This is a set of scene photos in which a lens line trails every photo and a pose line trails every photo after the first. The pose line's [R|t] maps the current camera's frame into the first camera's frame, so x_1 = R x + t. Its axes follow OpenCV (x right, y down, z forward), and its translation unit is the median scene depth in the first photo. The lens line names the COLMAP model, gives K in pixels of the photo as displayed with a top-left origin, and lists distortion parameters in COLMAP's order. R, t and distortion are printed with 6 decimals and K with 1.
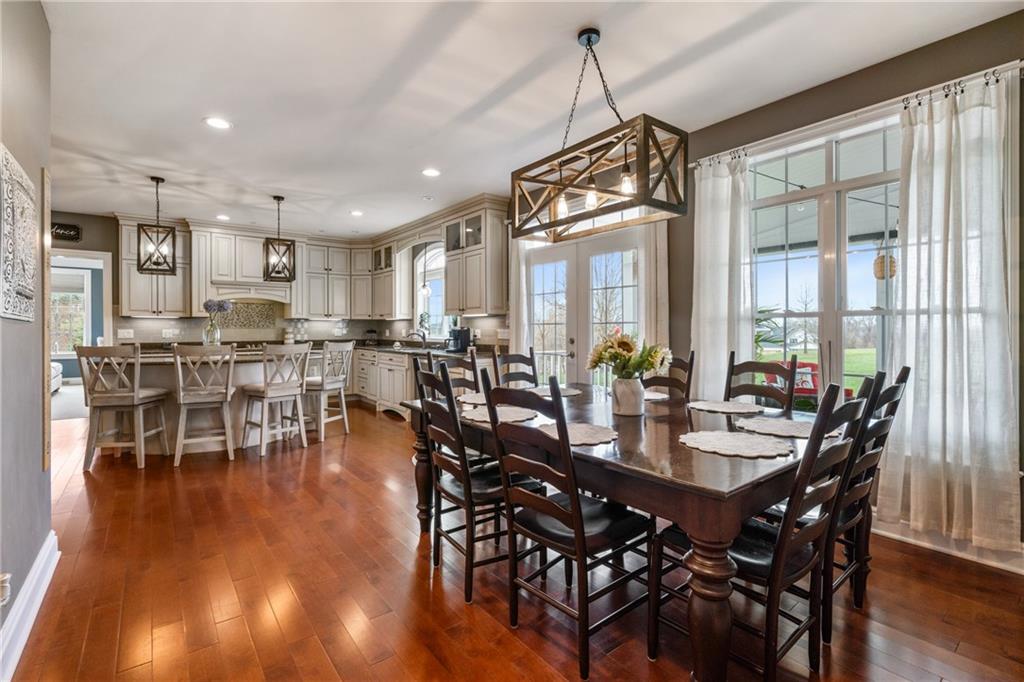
lens RADIAL K [[467.0, 0, 506.3], [0, 467.0, 332.9], [0, 0, 1]] dist [-0.001063, 0.000365]
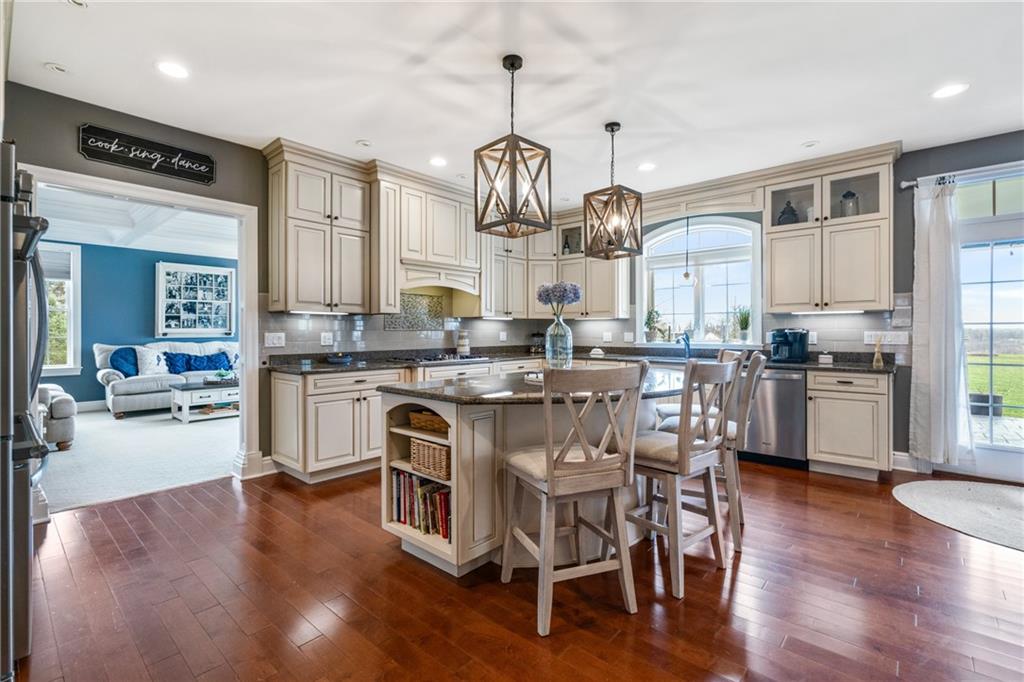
lens RADIAL K [[467.0, 0, 507.3], [0, 467.0, 335.9], [0, 0, 1]] dist [-0.001063, 0.000365]
pose [[0.982901, -0.003106, 0.184109, -0.622534], [0.003005, 0.999995, 0.000825, -0.002879], [-0.184111, -0.000257, 0.982905, 0.331640]]
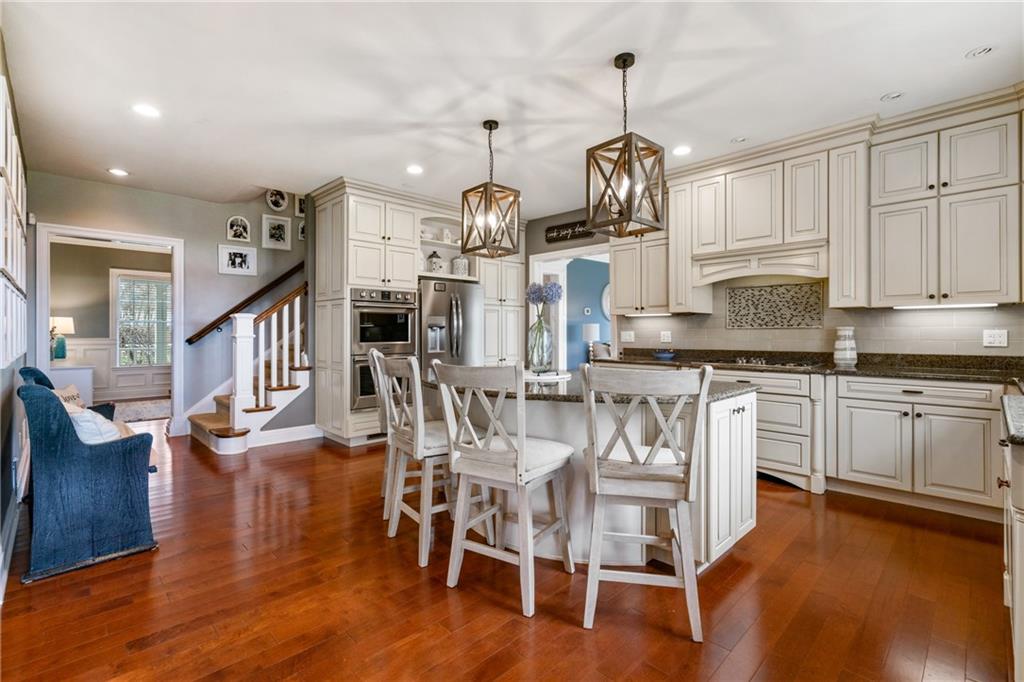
lens RADIAL K [[467.0, 0, 505.6], [0, 467.0, 332.7], [0, 0, 1]] dist [-0.001063, 0.000365]
pose [[0.120101, 0.001563, -0.992760, -0.018171], [-0.003393, 0.999994, 0.001163, -0.005545], [0.992756, 0.003229, 0.120105, 0.680870]]
